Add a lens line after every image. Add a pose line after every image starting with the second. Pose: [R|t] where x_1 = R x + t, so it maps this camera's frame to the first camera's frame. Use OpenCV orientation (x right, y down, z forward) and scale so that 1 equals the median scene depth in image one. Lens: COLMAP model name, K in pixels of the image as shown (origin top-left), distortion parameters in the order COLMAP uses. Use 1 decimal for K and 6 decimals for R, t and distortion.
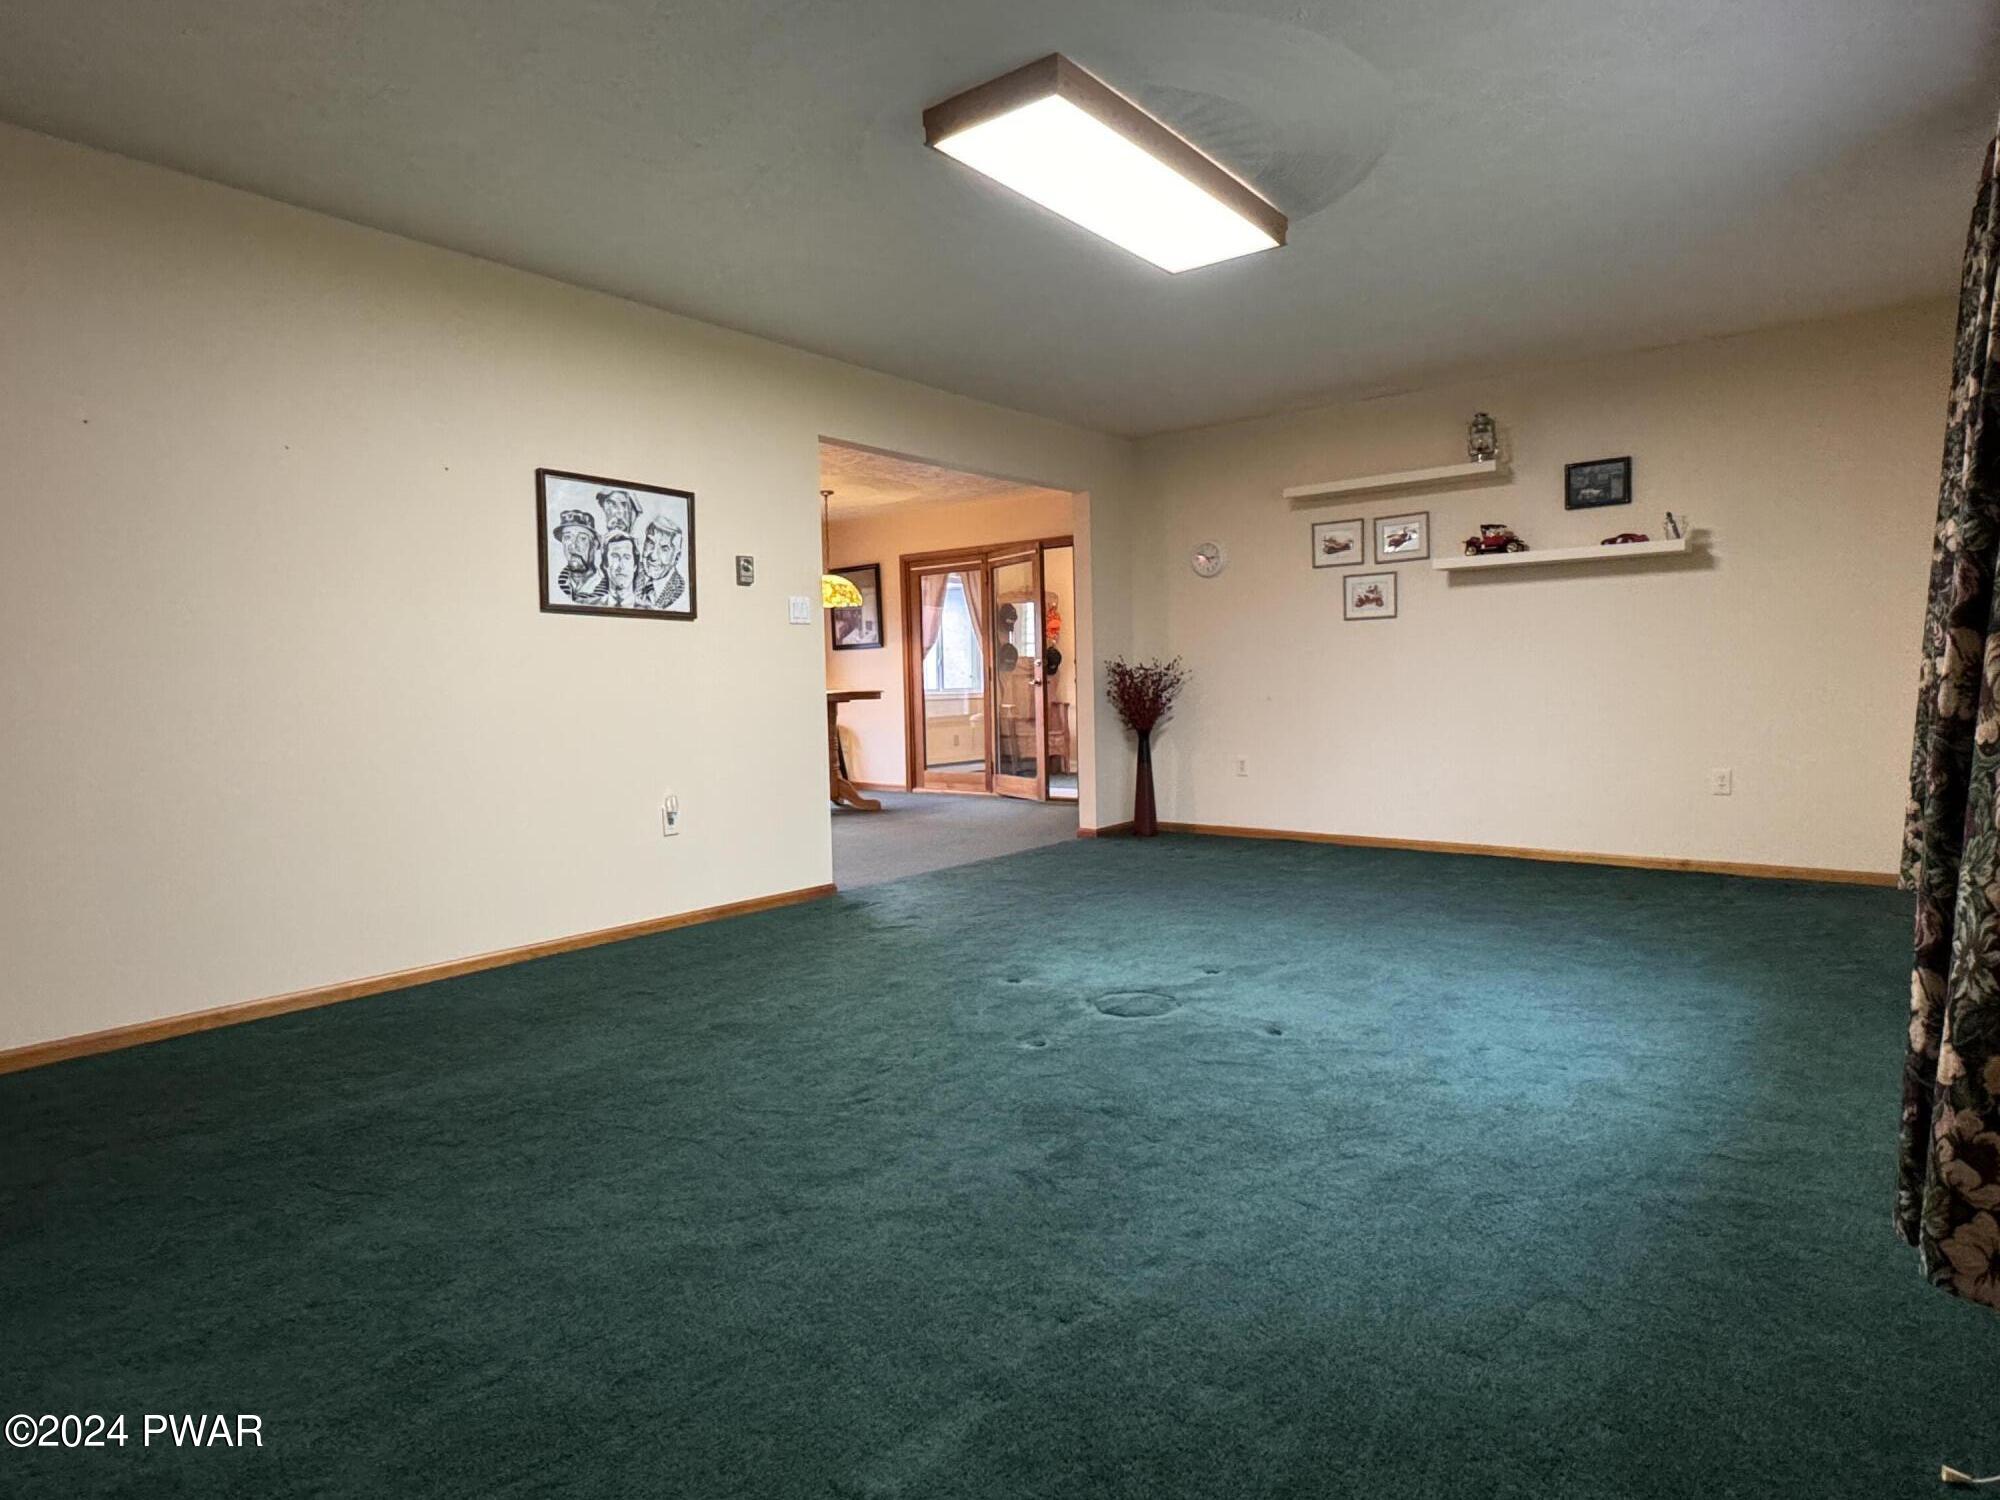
lens RADIAL K [[1153.5, 0, 1000.0], [0, 1153.5, 750.0], [0, 0, 1]] dist [-0.000834, 0.000878]
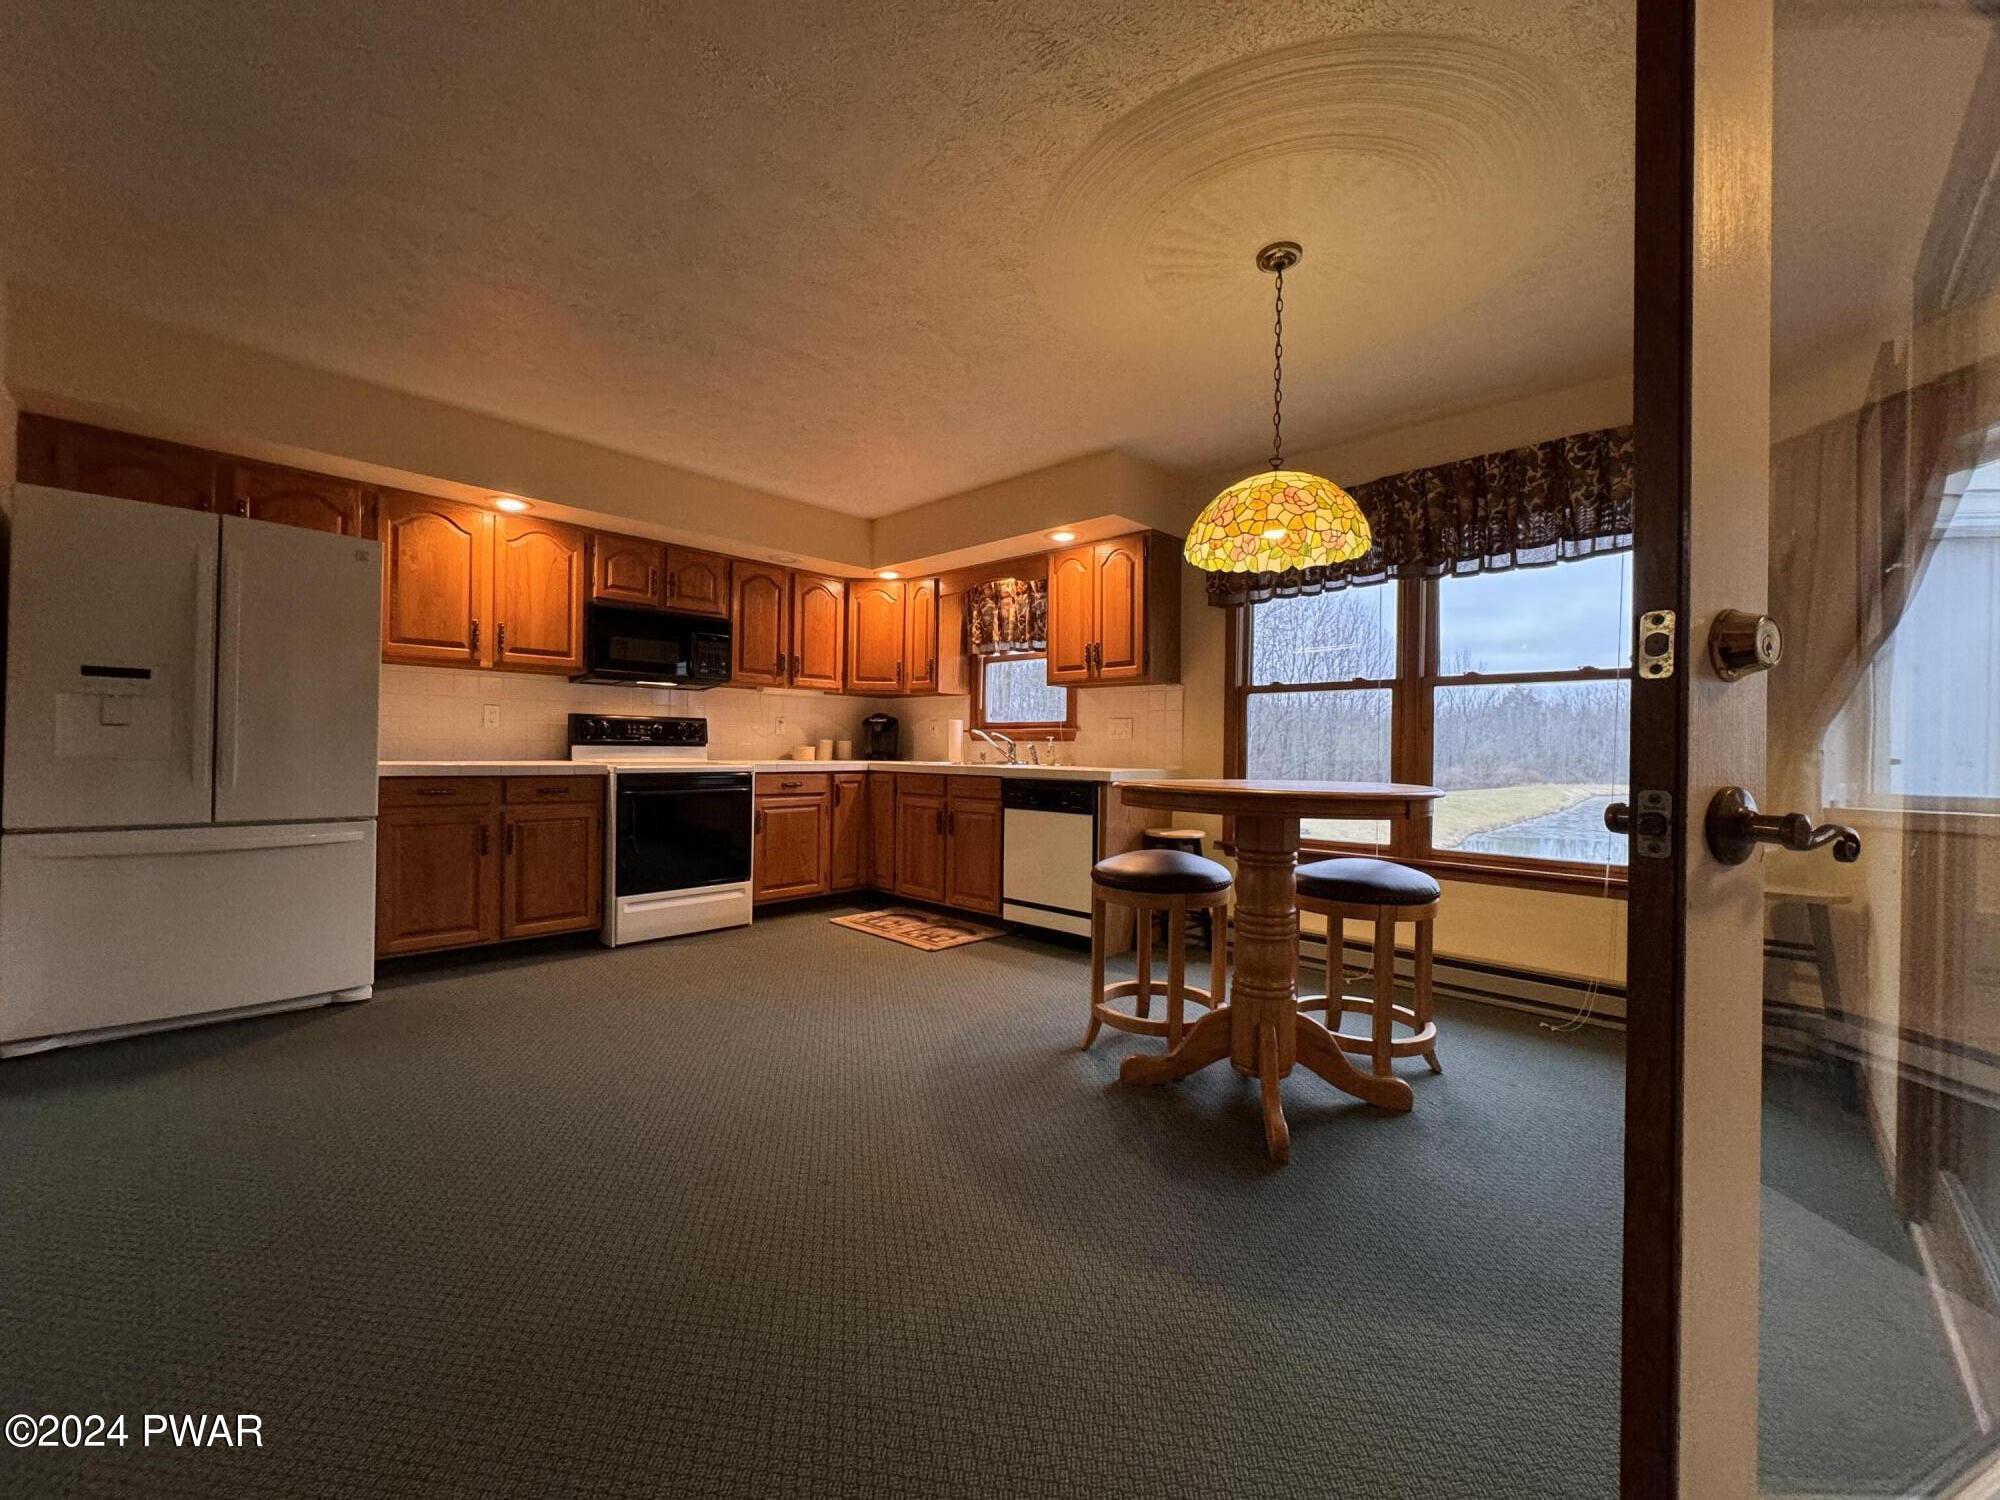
lens RADIAL K [[799.5, 0, 1005.1], [0, 799.5, 751.5], [0, 0, 1]] dist [-0.001716, 0.000147]
pose [[-0.076189, 0.028011, -0.996700, 0.239108], [-0.073792, 0.996706, 0.033651, -0.126176], [0.994359, 0.076112, -0.073872, 1.851786]]
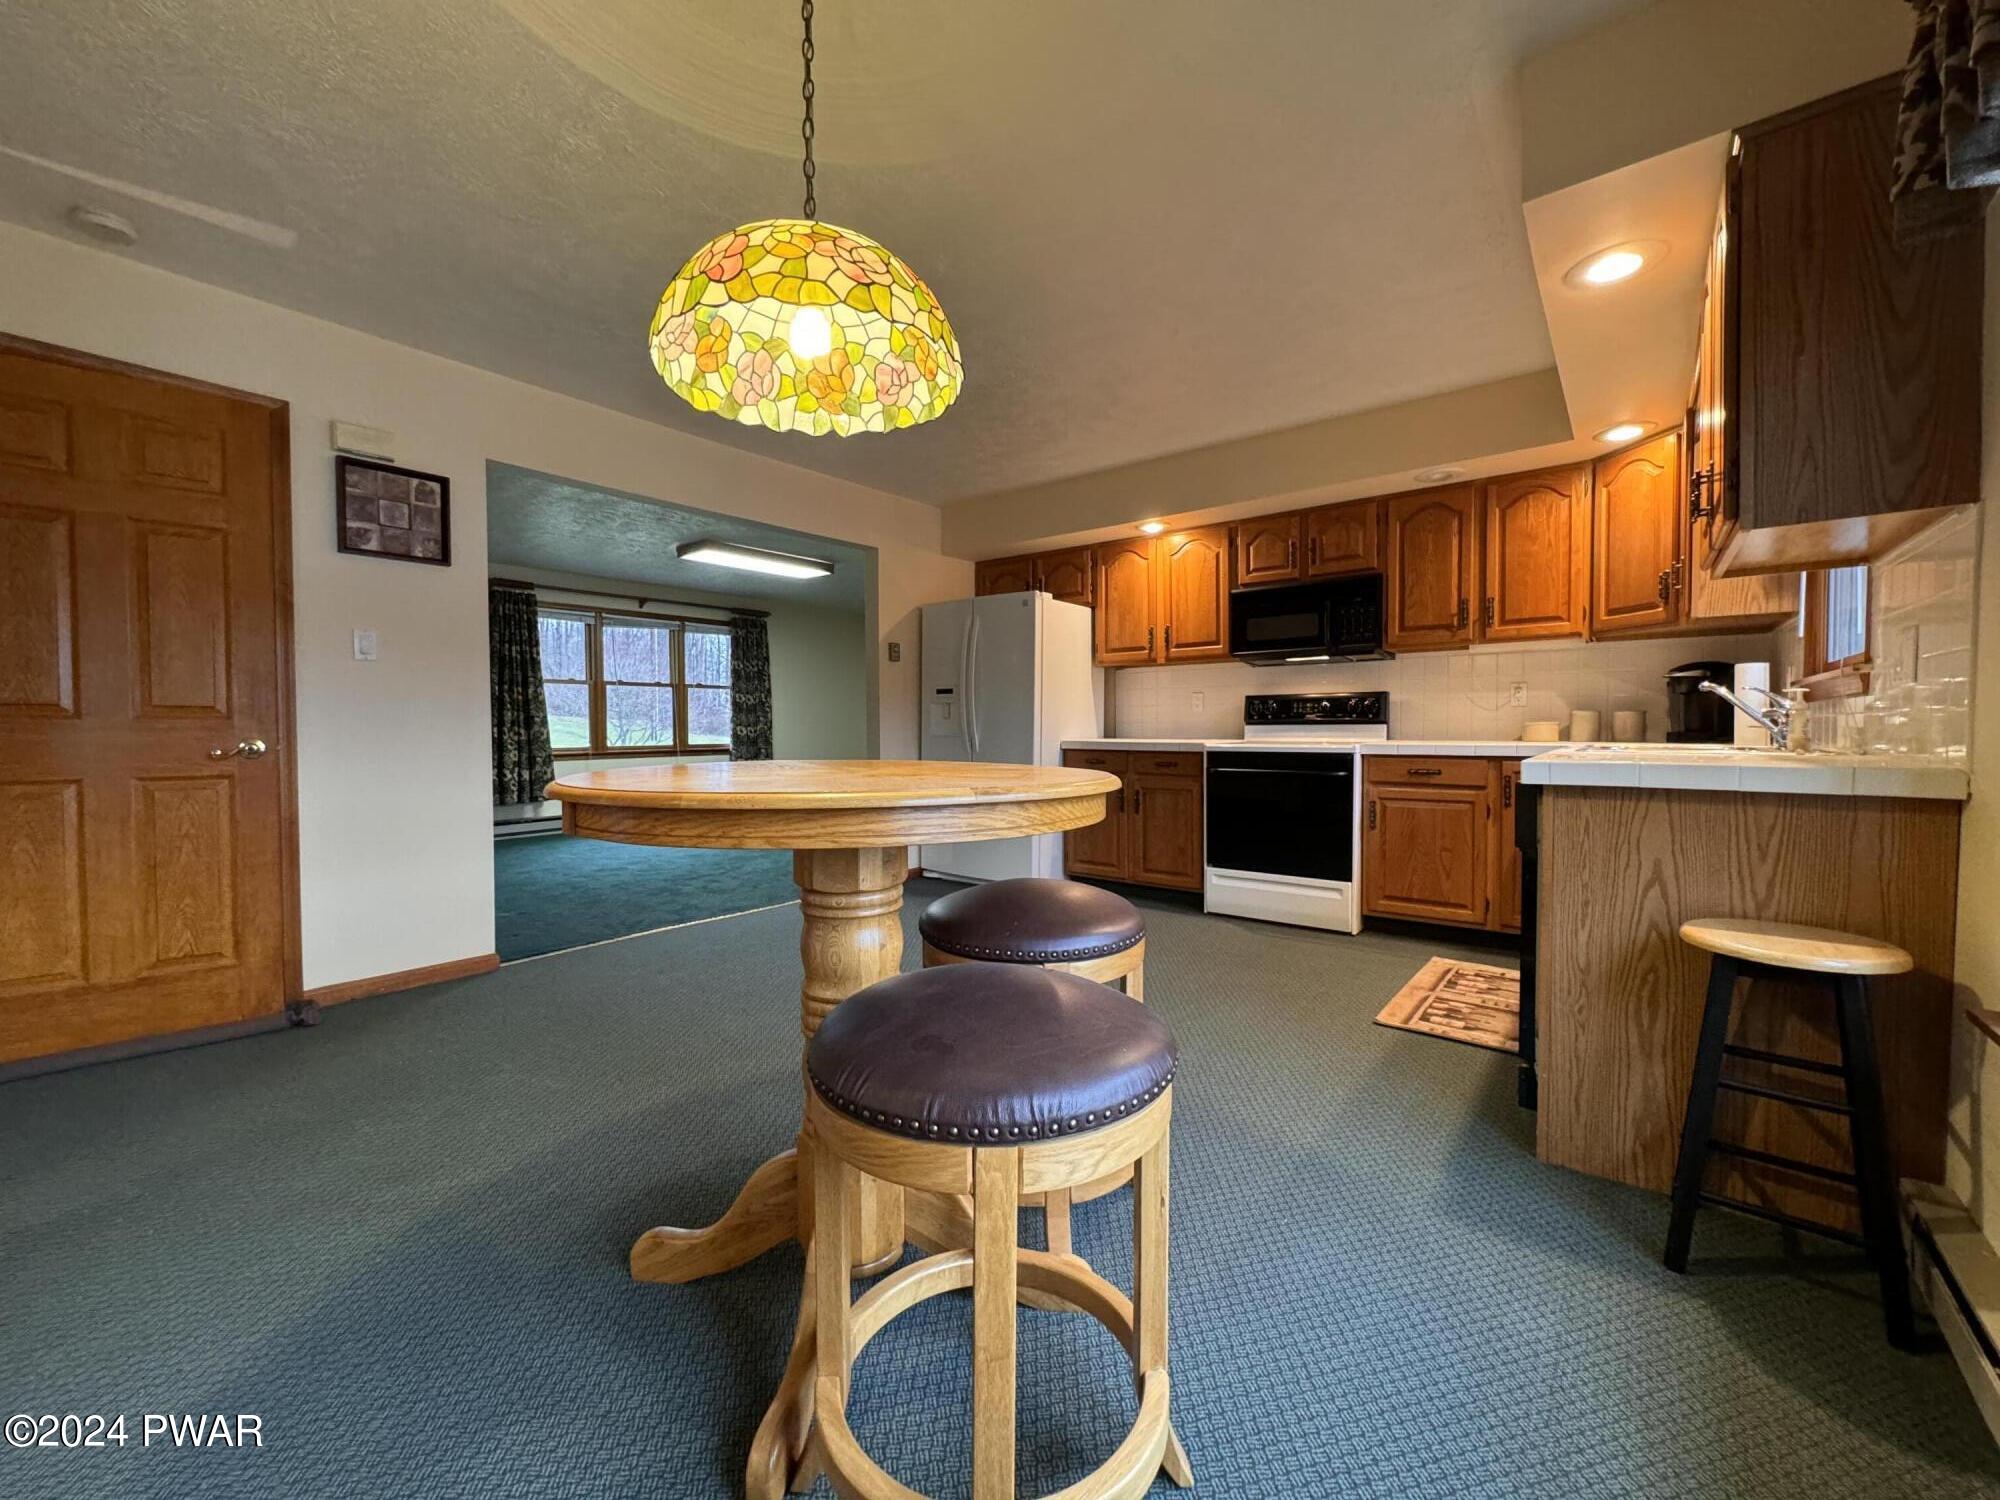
lens RADIAL K [[799.5, 0, 1005.1], [0, 799.5, 751.5], [0, 0, 1]] dist [-0.001716, 0.000147]
pose [[-0.999467, 0.030872, -0.010595, -0.361847], [0.029755, 0.995223, 0.092981, -0.134722], [0.013415, 0.092616, -0.995612, 2.296435]]
